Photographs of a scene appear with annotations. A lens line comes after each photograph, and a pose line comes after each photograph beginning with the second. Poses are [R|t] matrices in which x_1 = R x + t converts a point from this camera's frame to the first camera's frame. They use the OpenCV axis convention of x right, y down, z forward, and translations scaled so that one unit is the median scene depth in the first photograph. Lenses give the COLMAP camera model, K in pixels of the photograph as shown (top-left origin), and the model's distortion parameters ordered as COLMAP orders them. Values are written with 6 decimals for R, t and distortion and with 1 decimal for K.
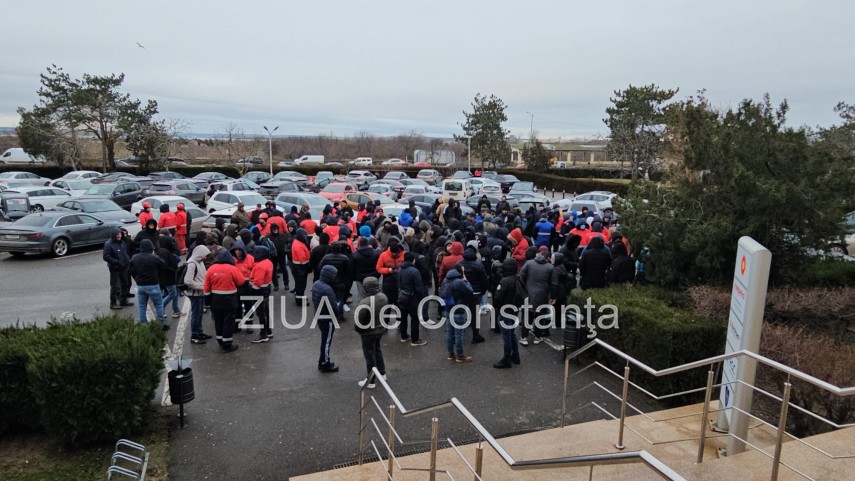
lens RADIAL K [[574.3, 0, 434.1], [0, 574.3, 242.5], [0, 0, 1]] dist [0.001726, 0.000228]
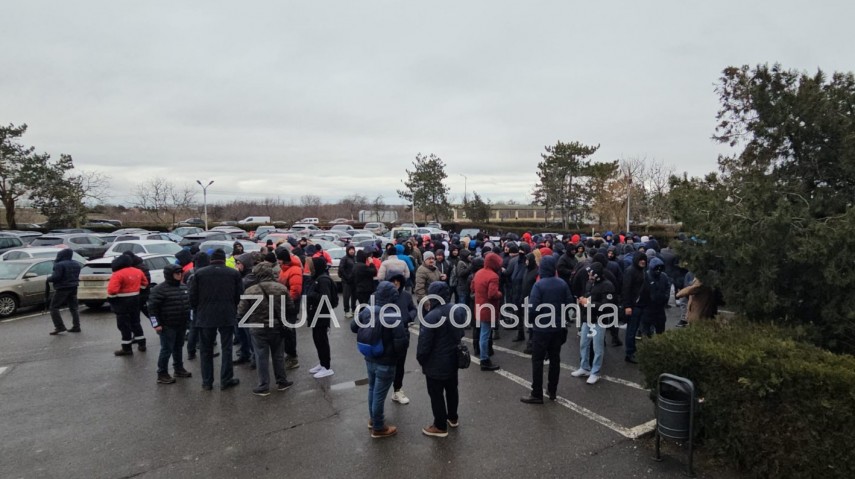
lens RADIAL K [[486.6, 0, 484.9], [0, 486.6, 249.6], [0, 0, 1]] dist [-0.001275, 0.001065]
pose [[0.975715, -0.033839, 0.216414, -0.008631], [0.053258, 0.994996, -0.084540, 0.006574], [-0.212470, 0.094013, 0.972635, 0.127659]]
